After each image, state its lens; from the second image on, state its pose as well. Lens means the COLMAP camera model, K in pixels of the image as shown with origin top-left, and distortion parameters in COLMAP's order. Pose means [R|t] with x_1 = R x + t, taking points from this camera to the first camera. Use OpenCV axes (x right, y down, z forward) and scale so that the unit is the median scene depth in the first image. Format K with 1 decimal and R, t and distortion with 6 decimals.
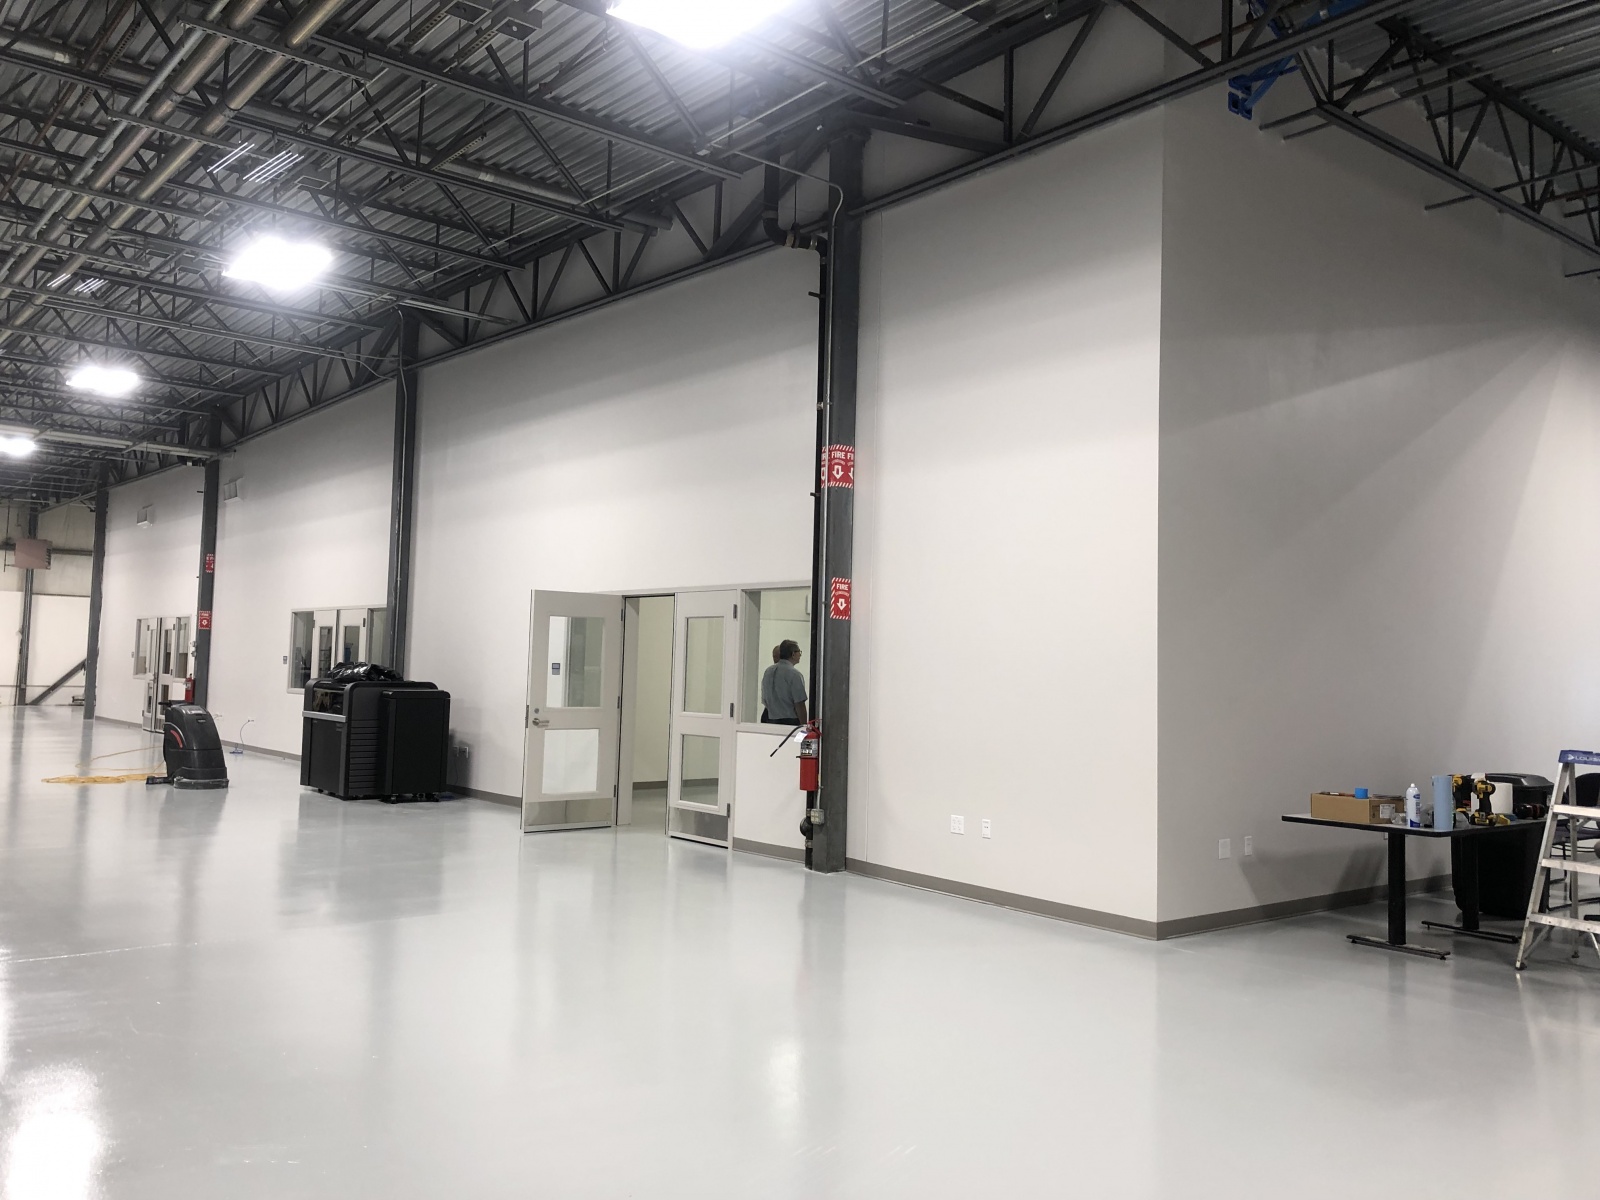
lens RADIAL K [[1314.2, 0, 801.0], [0, 1314.2, 594.0], [0, 0, 1]] dist [0.134275, -0.347294]
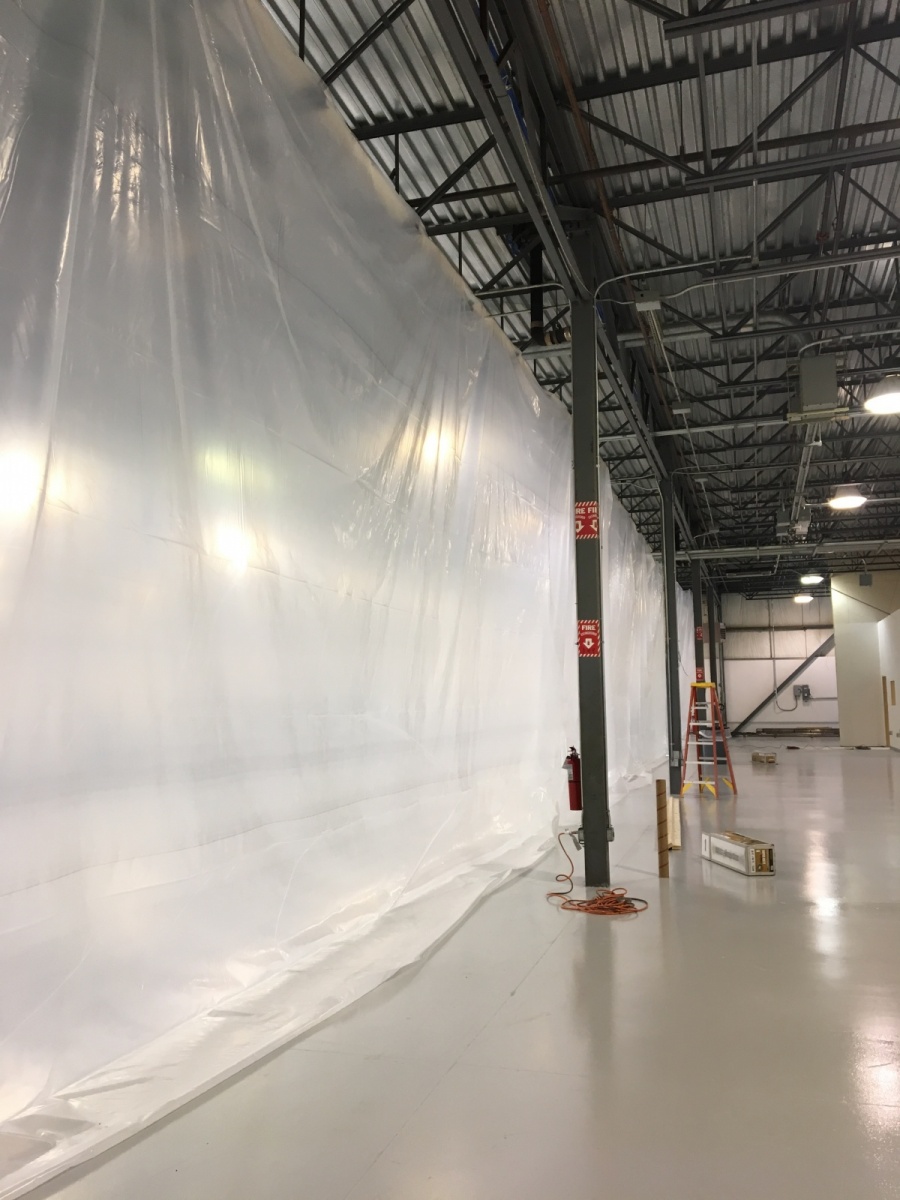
lens RADIAL K [[996.5, 0, 450.0], [0, 996.5, 600.0], [0, 0, 1]] dist [0.111369, 0.000888]
pose [[0.541040, -0.123493, -0.831880, 0.607576], [0.086081, 0.992097, -0.091292, 0.034651], [0.836580, -0.022217, 0.547395, 0.394580]]
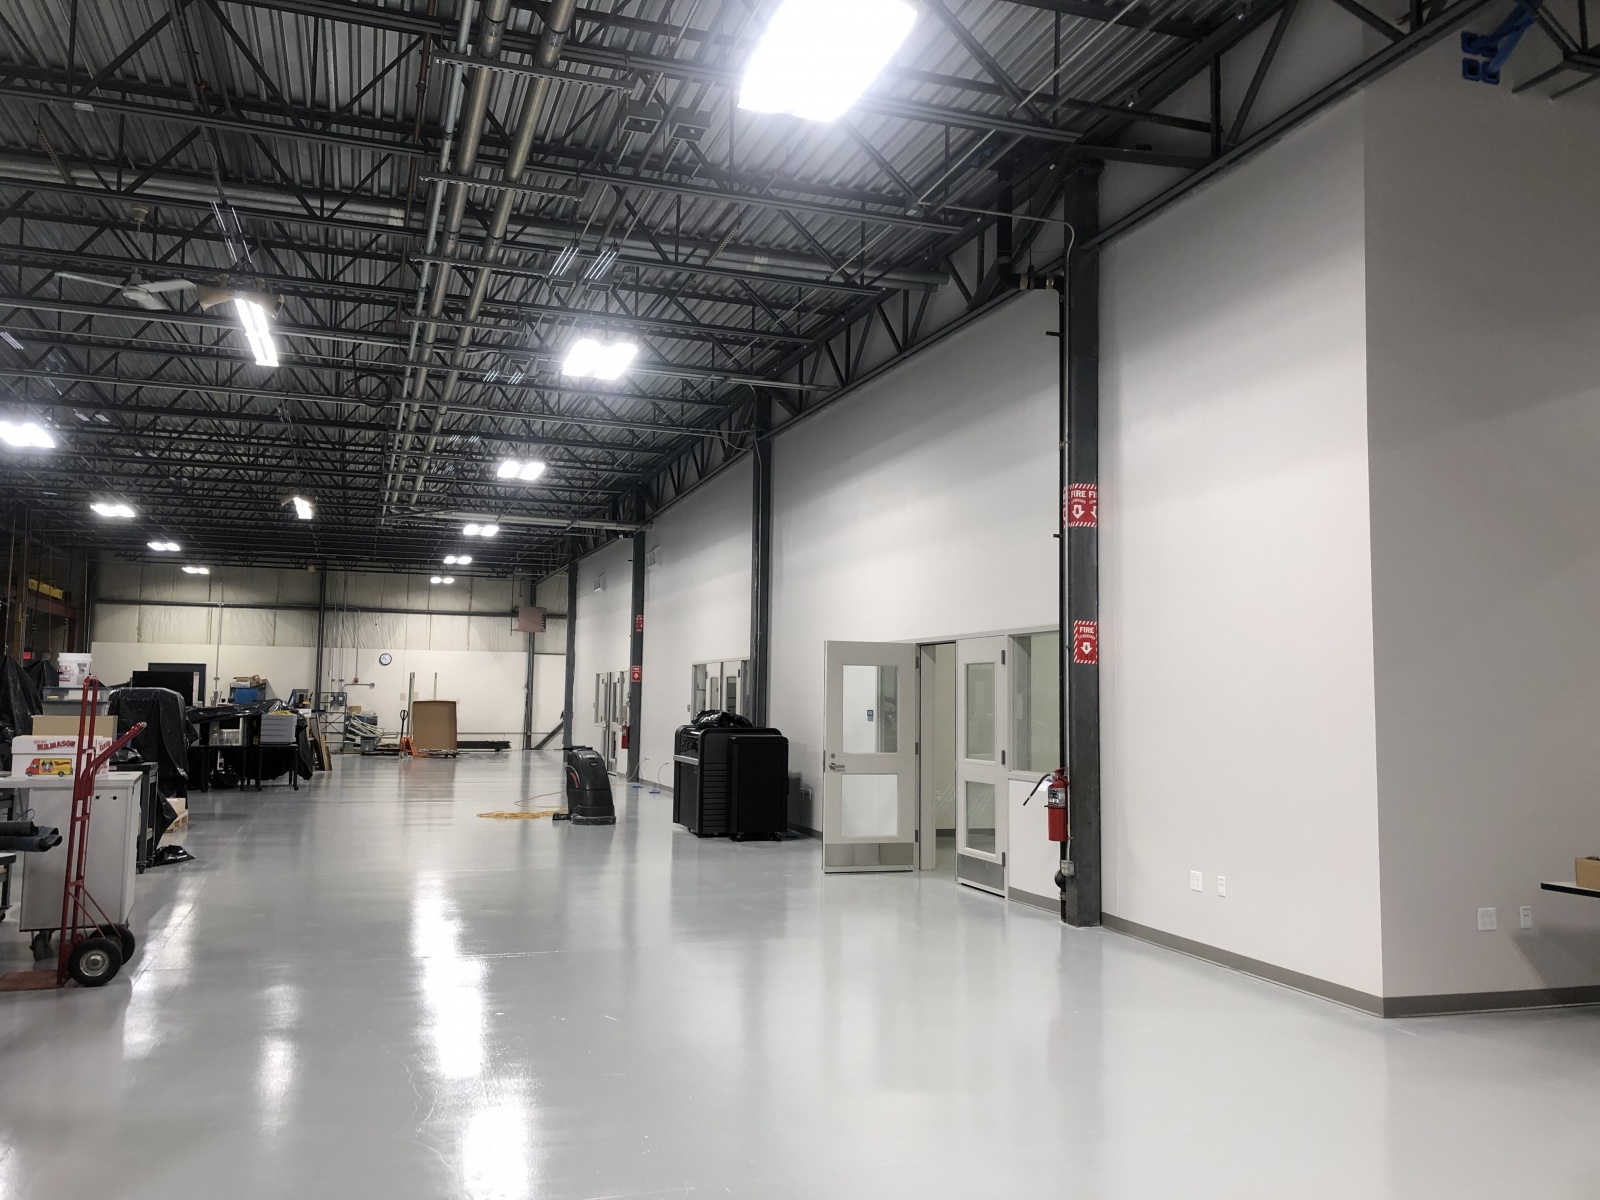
lens RADIAL K [[1311.6, 0, 800.0], [0, 1311.6, 600.0], [0, 0, 1]] dist [0.008805, 0.002013]
pose [[0.931839, -0.041283, -0.360517, 0.165078], [0.030942, 0.998929, -0.034412, -0.000624], [0.361551, 0.020912, 0.932118, 0.023948]]
